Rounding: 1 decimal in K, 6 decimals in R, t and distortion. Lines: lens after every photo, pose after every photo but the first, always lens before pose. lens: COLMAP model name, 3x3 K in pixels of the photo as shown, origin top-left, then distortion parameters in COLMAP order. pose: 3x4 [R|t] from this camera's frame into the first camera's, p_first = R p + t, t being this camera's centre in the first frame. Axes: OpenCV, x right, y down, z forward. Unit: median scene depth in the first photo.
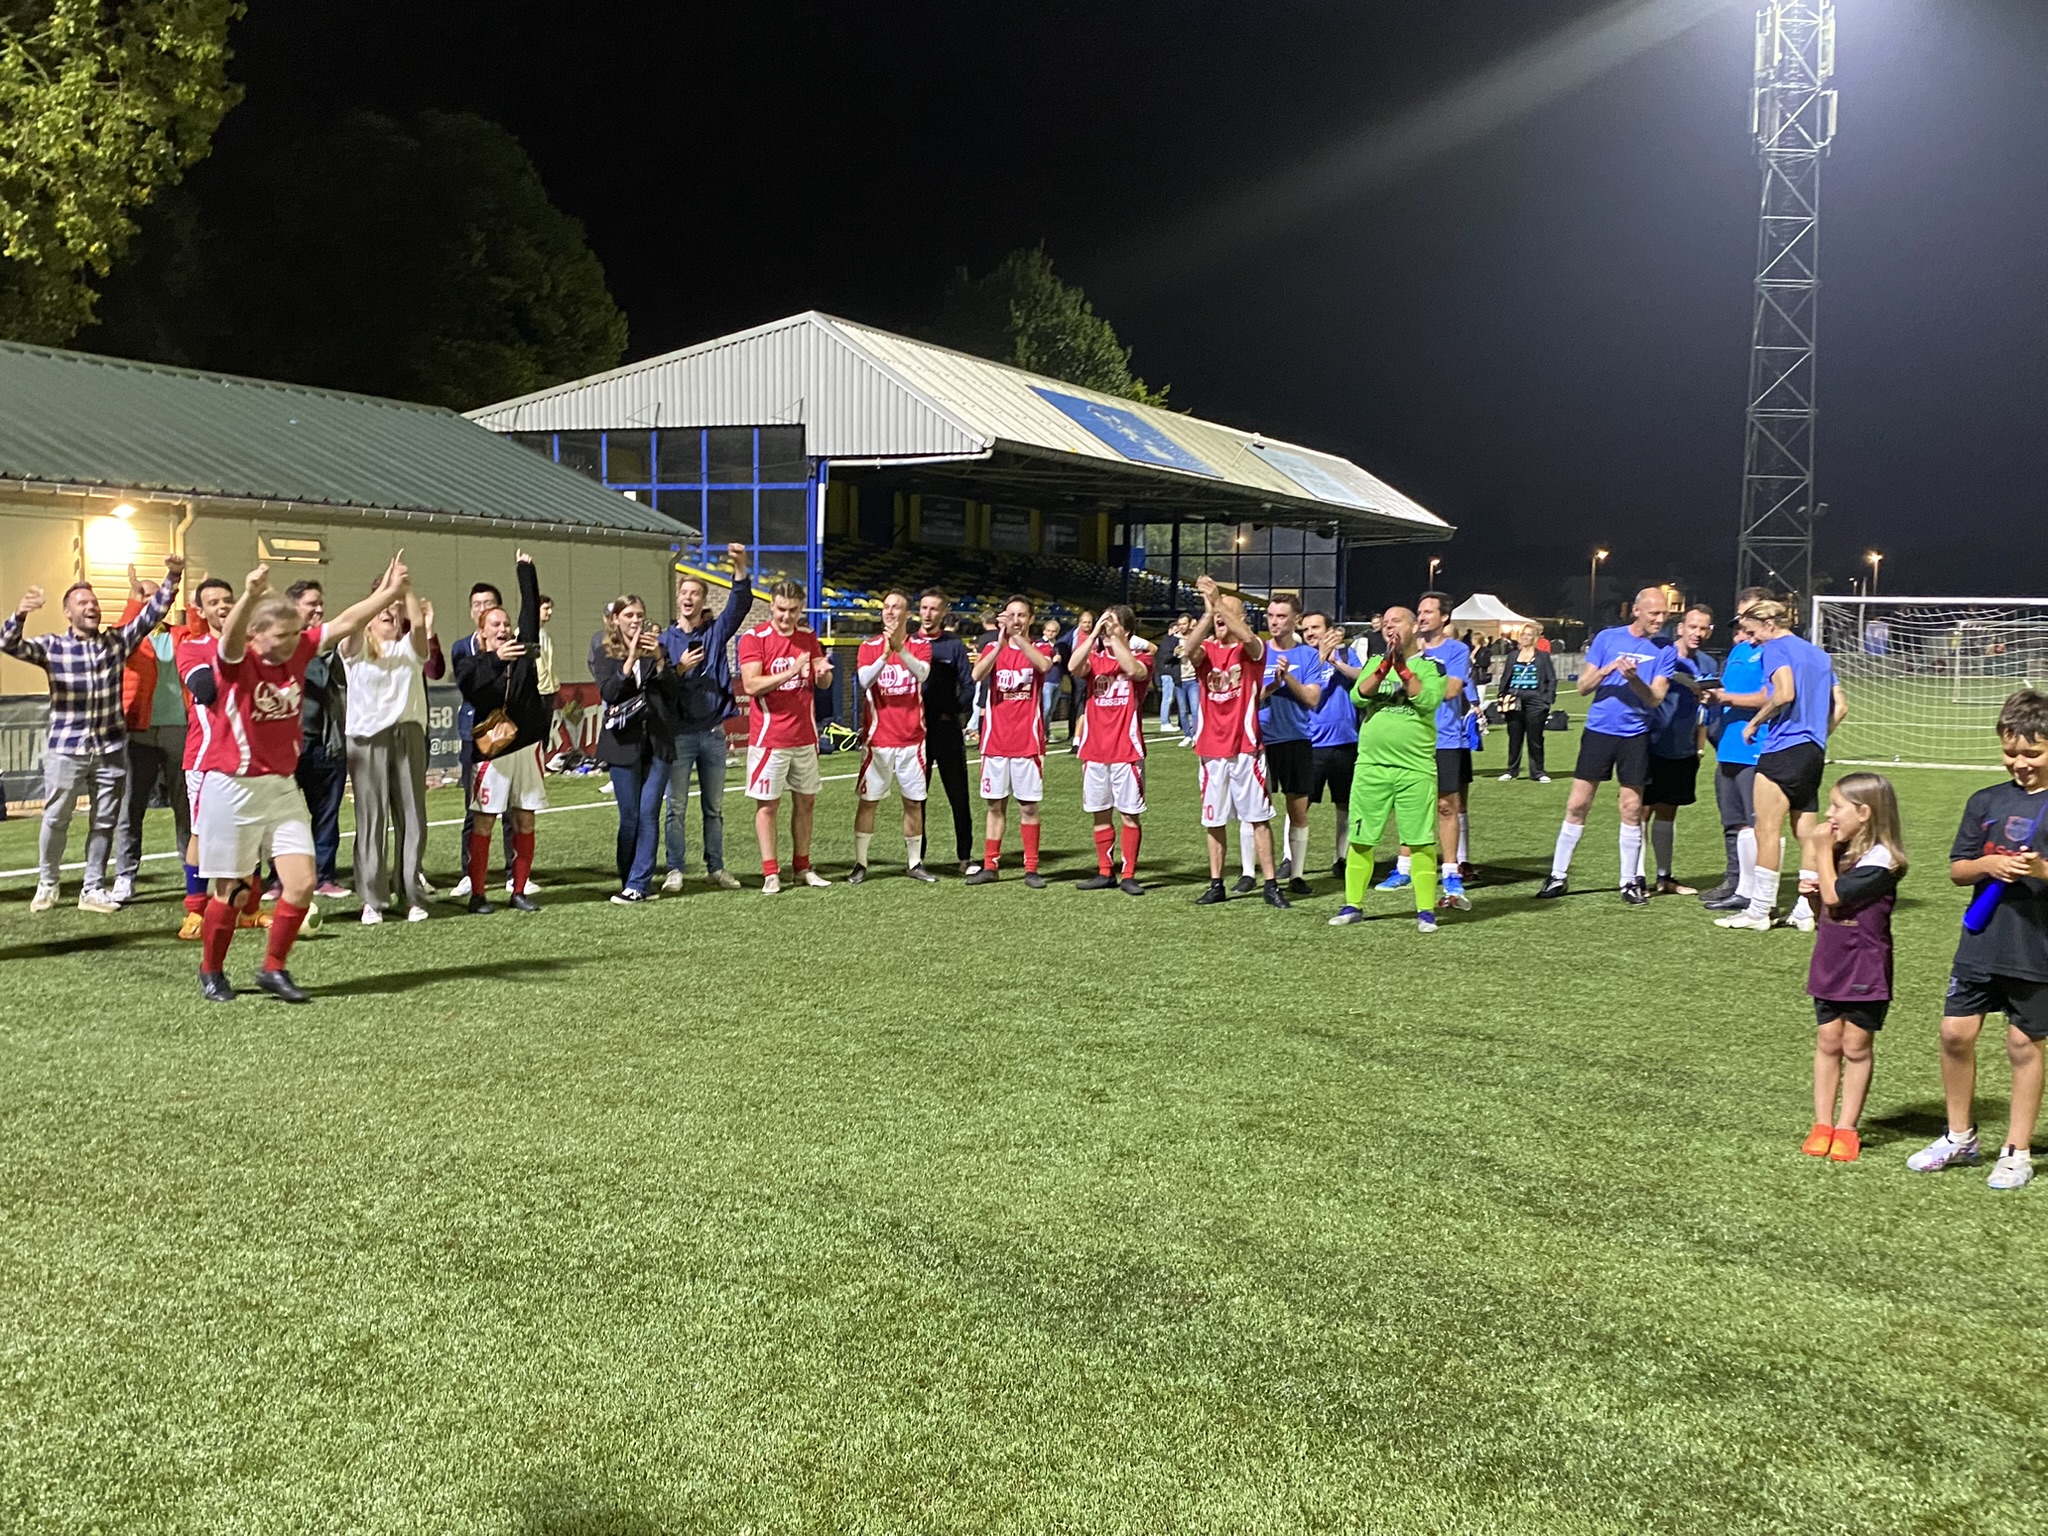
lens RADIAL K [[1982.1, 0, 1013.2], [0, 1982.1, 793.5], [0, 0, 1]] dist [0.029421, 0.000000]
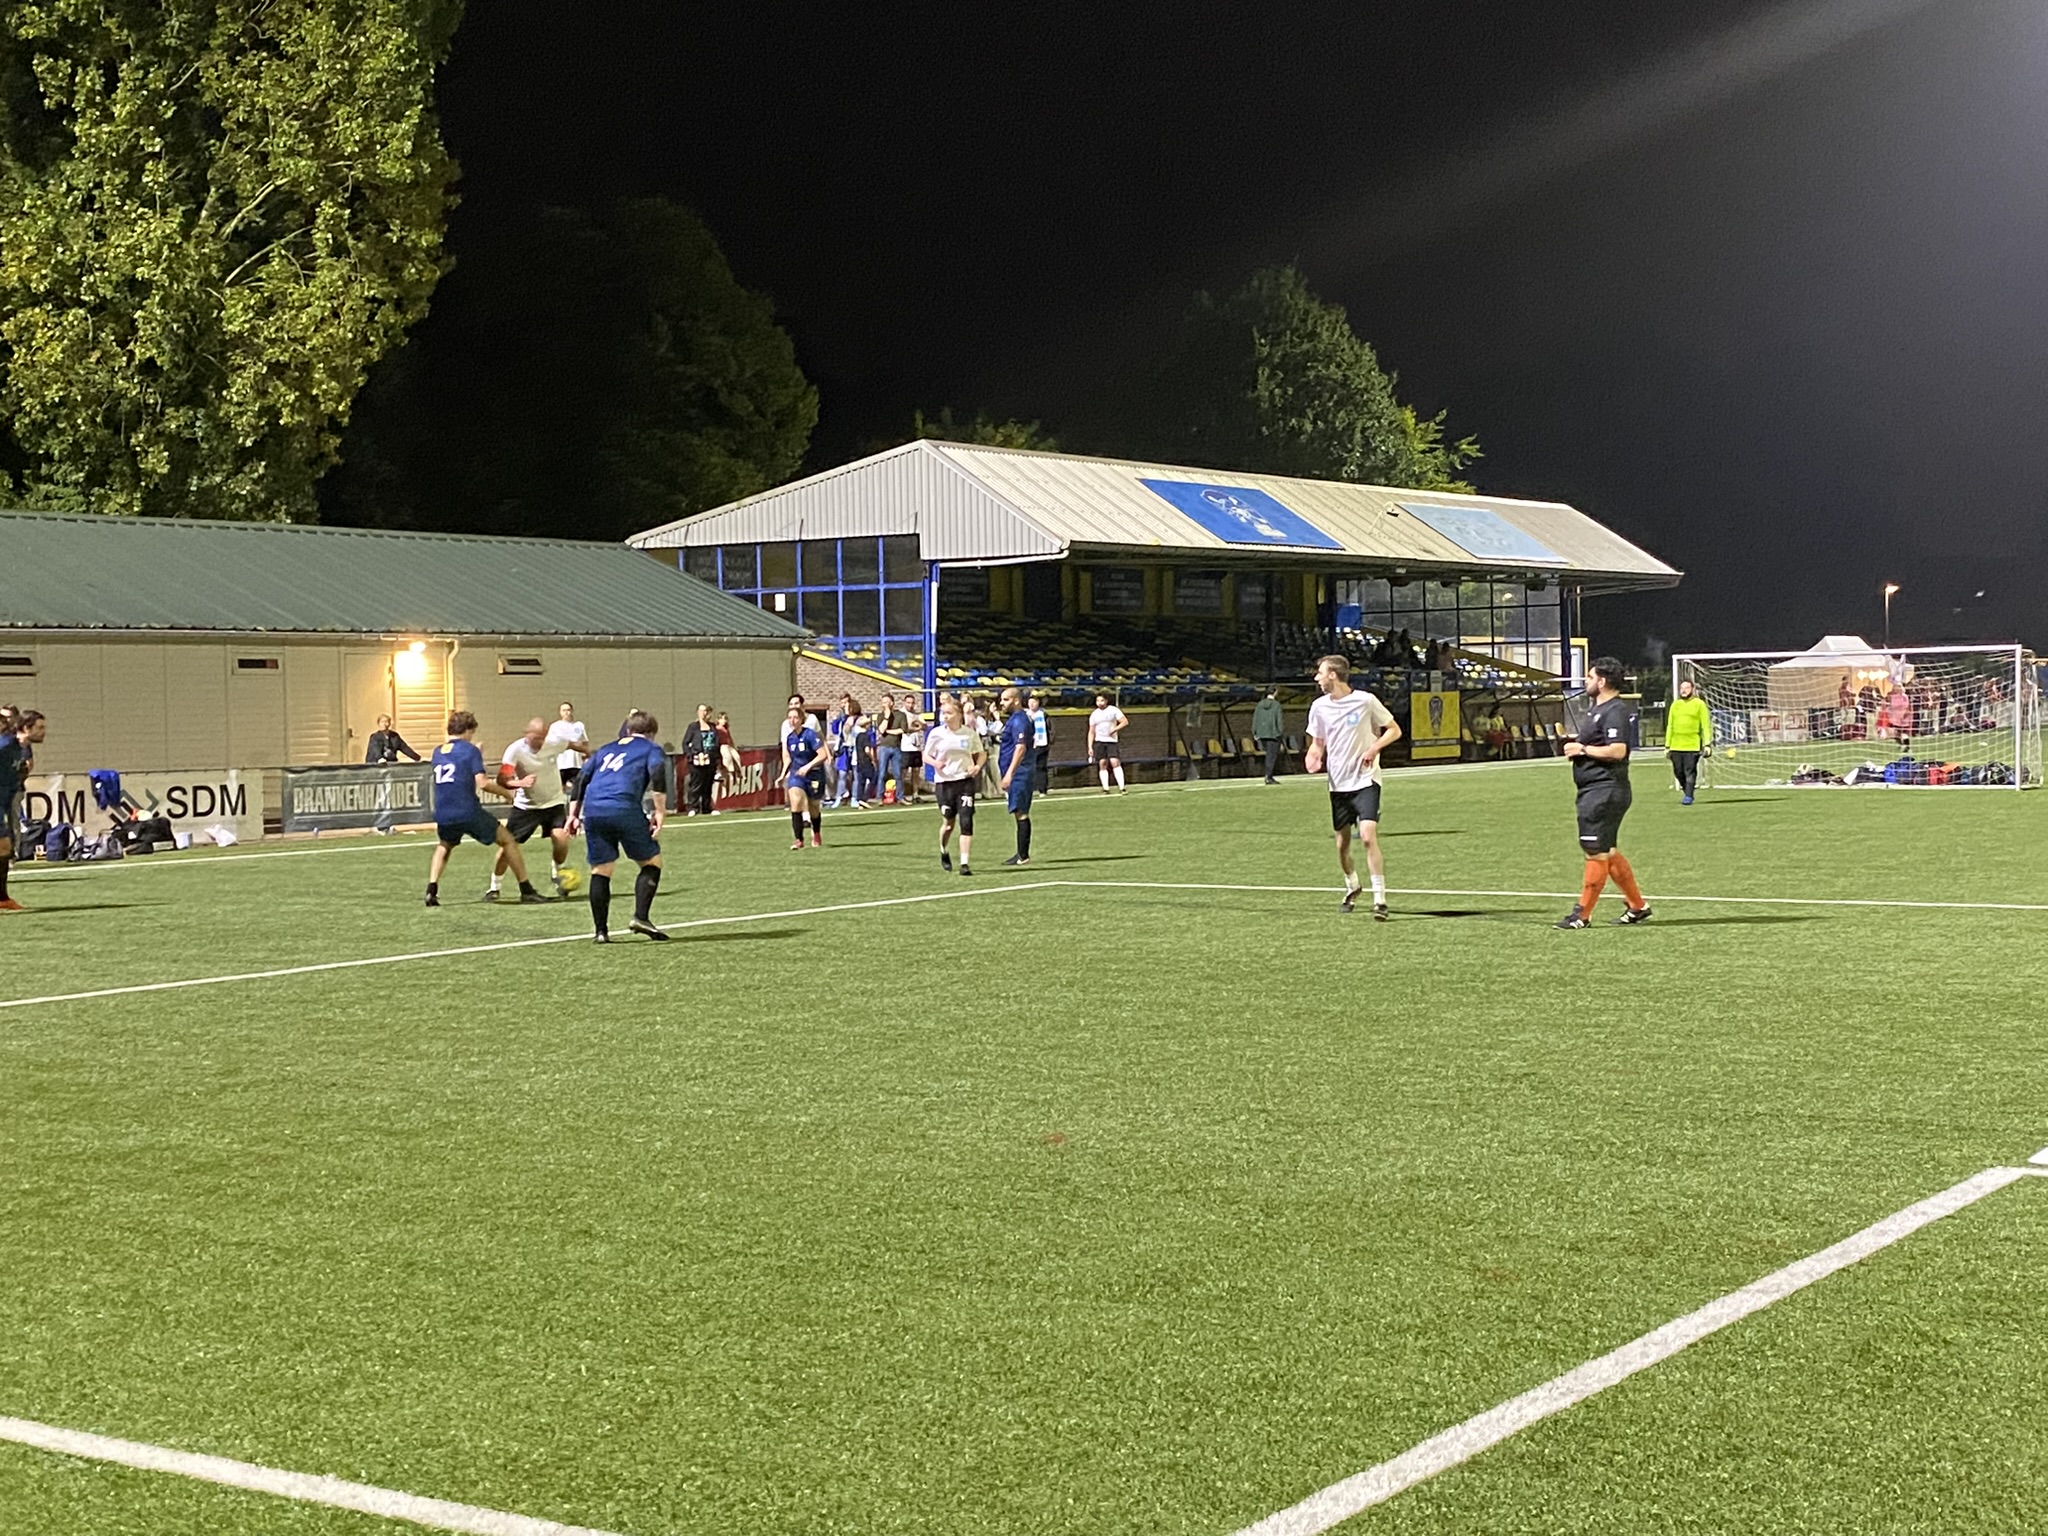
lens RADIAL K [[2938.1, 0, 1011.8], [0, 2938.1, 764.7], [0, 0, 1]] dist [0.183434, 0.000000]
pose [[0.986713, -0.029161, -0.159834, 0.225861], [0.019530, 0.997916, -0.061497, 0.060203], [0.161295, 0.057558, 0.985226, -0.711987]]
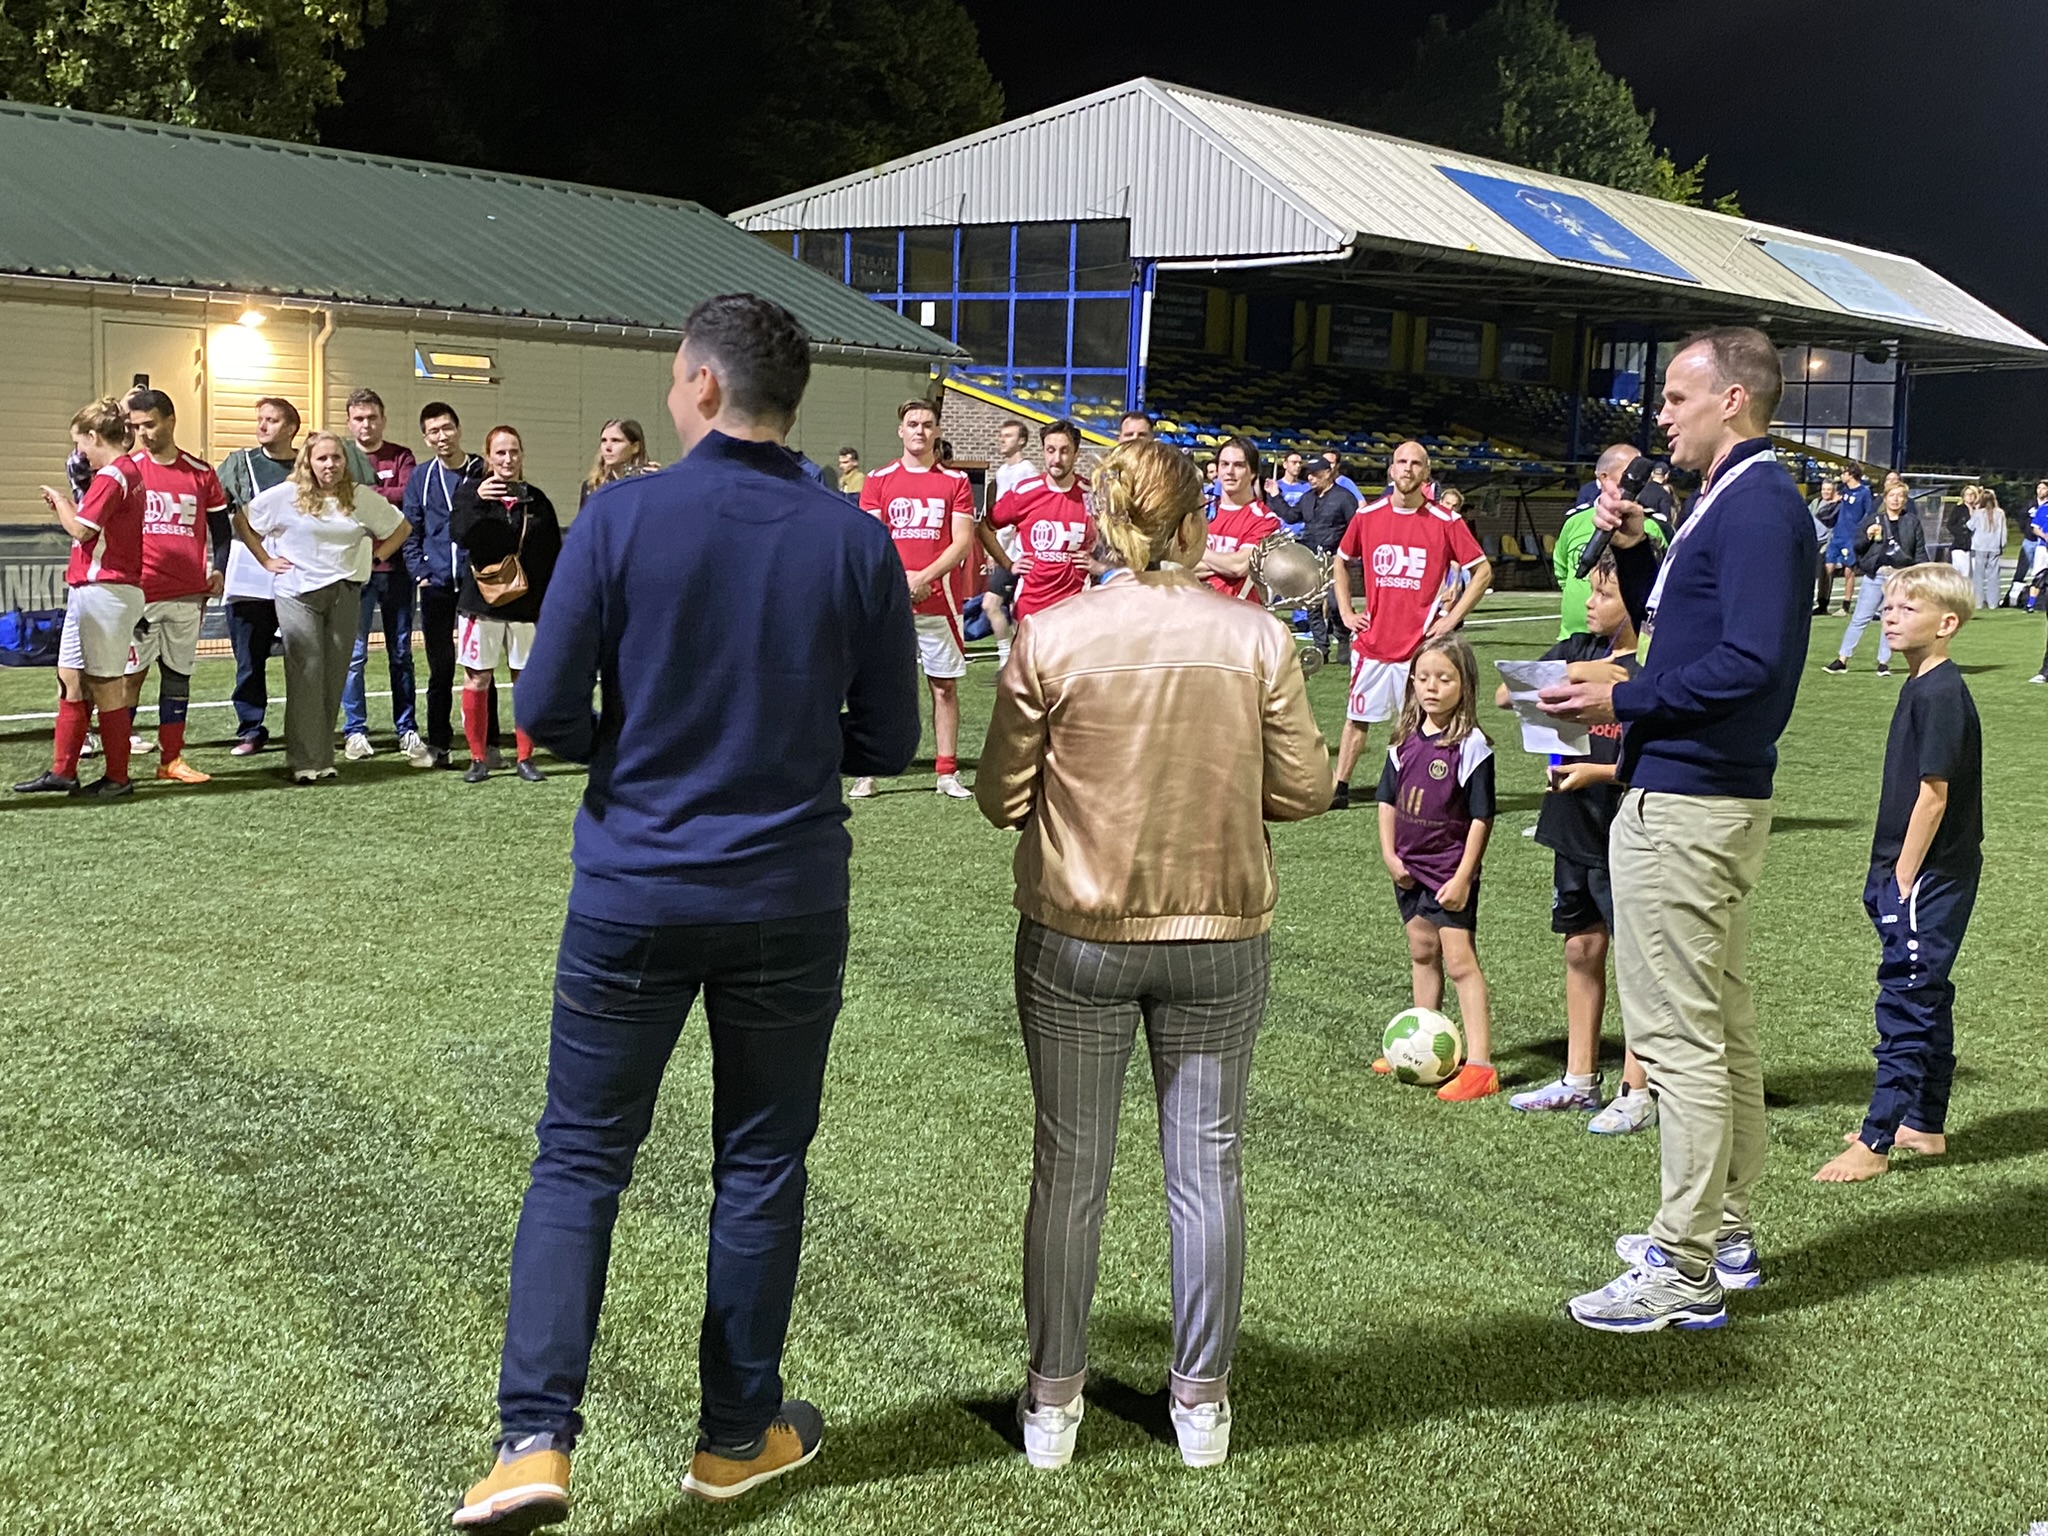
lens RADIAL K [[2472.2, 0, 1057.6], [0, 2472.2, 755.9], [0, 0, 1]] dist [0.051637, 0.000000]
pose [[0.979453, 0.039517, -0.197763, 0.075351], [-0.033502, 0.998871, 0.033667, 0.000922], [0.198870, -0.026350, 0.979672, -0.006536]]
